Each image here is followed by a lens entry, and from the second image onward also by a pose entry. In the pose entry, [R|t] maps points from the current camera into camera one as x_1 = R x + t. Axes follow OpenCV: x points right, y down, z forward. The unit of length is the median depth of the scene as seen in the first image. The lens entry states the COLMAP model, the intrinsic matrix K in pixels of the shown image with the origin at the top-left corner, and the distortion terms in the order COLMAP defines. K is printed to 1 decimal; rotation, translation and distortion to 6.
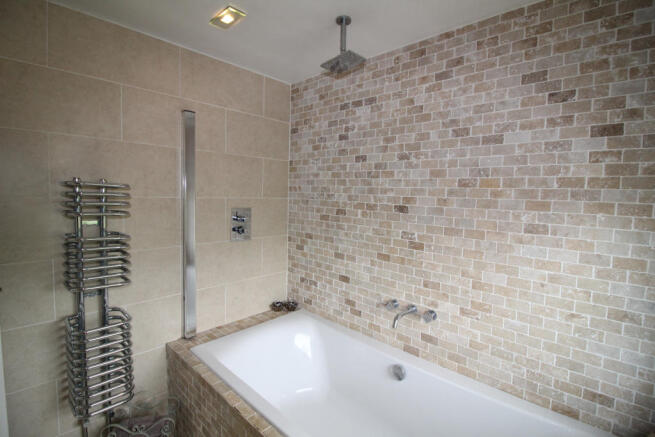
lens RADIAL K [[303.6, 0, 327.7], [0, 303.6, 217.1], [0, 0, 1]] dist [-0.011406, -0.003306]
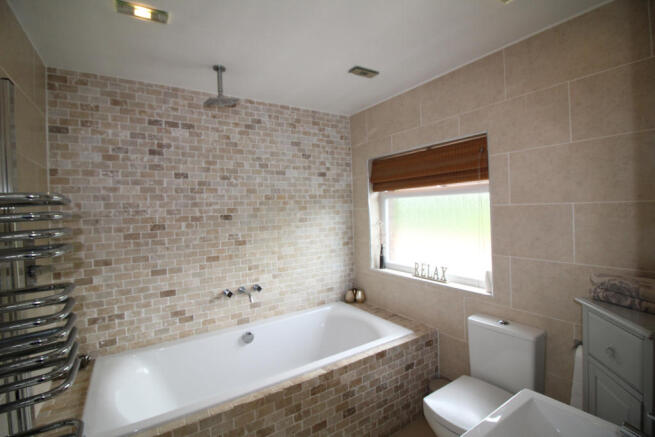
lens RADIAL K [[303.6, 0, 328.5], [0, 303.6, 218.8], [0, 0, 1]] dist [-0.011406, -0.003306]
pose [[0.235457, -0.071001, 0.969288, -0.903353], [0.117161, 0.992128, 0.044213, -0.026968], [-0.964797, 0.103153, 0.241922, 0.260822]]
